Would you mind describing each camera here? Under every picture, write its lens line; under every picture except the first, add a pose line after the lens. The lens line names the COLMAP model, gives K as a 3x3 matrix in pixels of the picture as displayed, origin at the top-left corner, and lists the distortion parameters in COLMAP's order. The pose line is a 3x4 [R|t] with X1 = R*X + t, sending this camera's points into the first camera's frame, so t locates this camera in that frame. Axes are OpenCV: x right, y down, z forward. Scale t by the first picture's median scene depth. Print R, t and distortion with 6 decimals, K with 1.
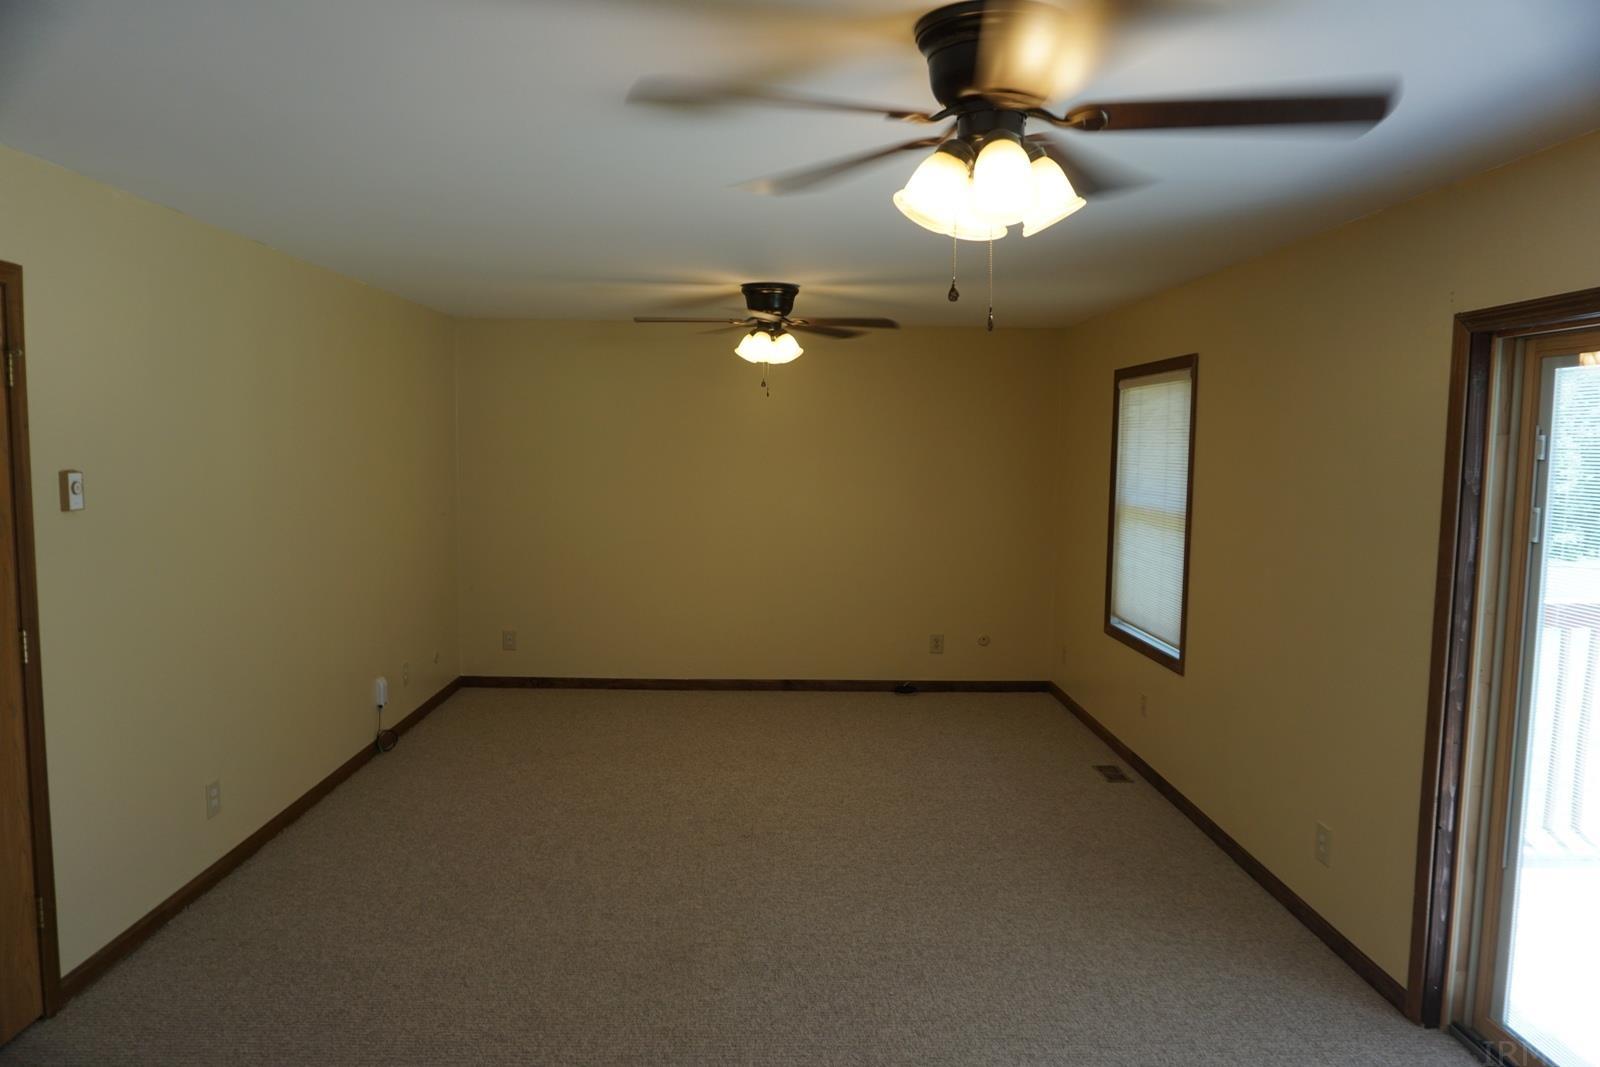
lens RADIAL K [[1063.9, 0, 799.0], [0, 1063.9, 544.0], [0, 0, 1]] dist [-0.046660, 0.032412]
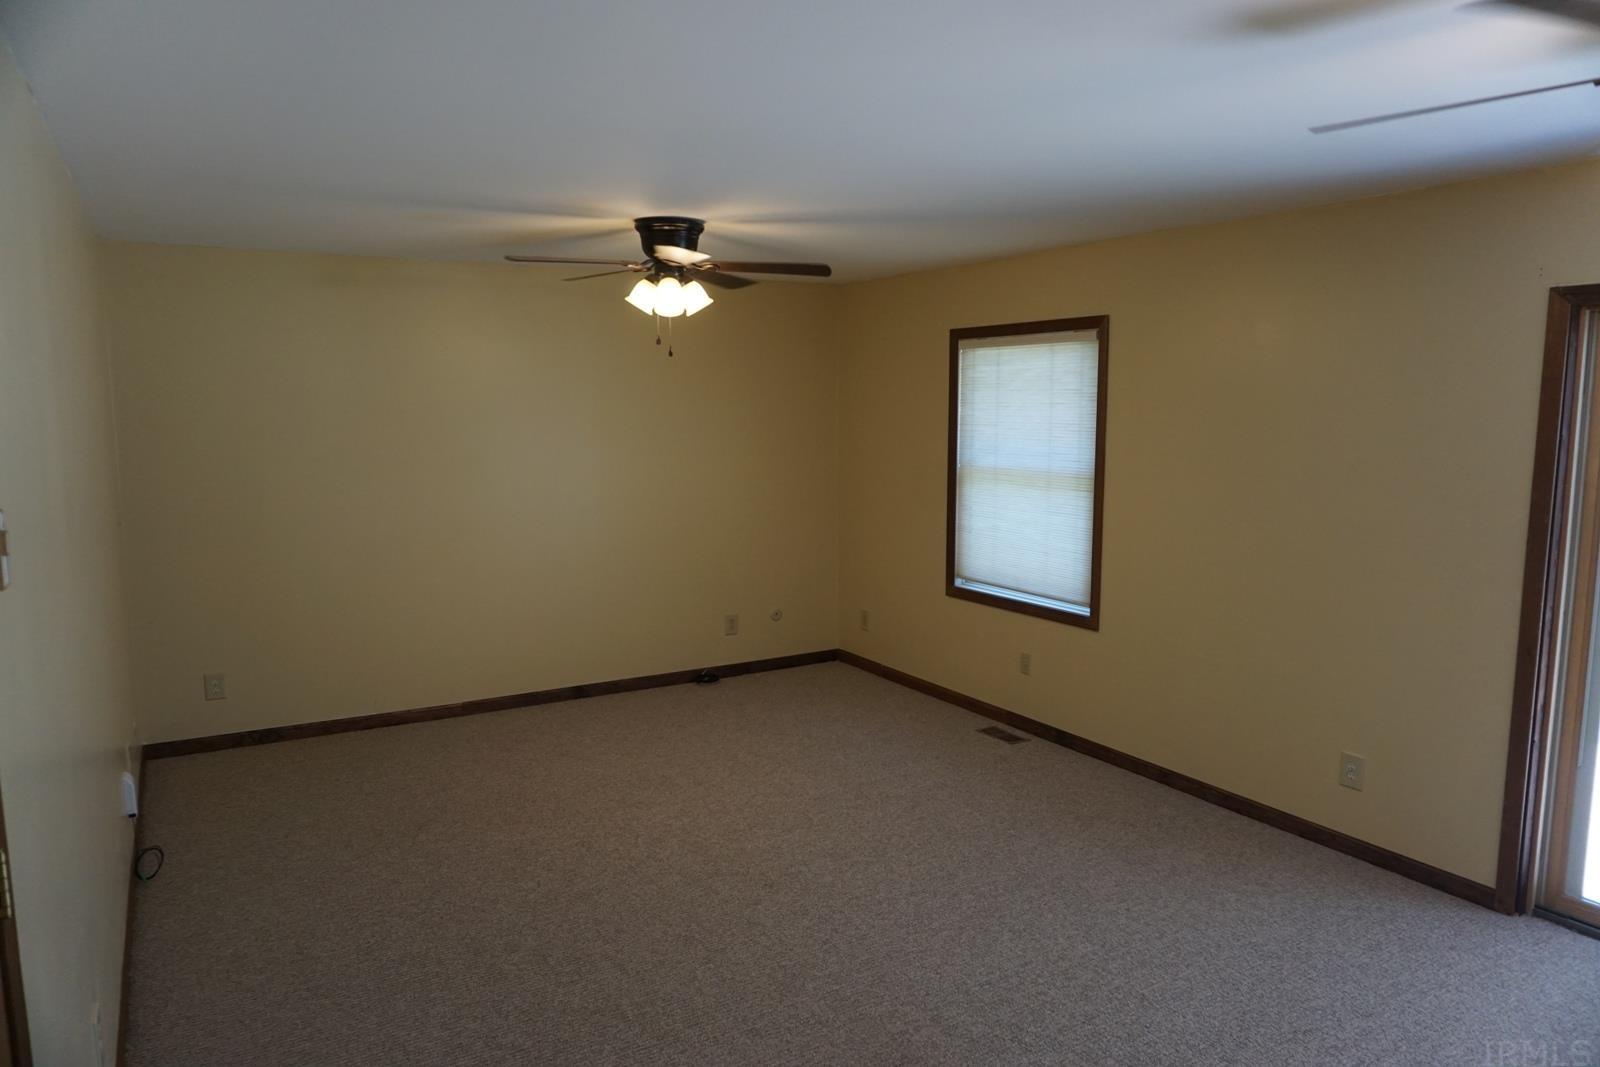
lens RADIAL K [[1056.6, 0, 801.9], [0, 1056.6, 566.0], [0, 0, 1]] dist [-0.072946, 0.061380]
pose [[0.876353, -0.092592, 0.472687, -0.346428], [0.063129, 0.994964, 0.077857, -0.034807], [-0.477515, -0.038390, 0.877784, 0.230158]]
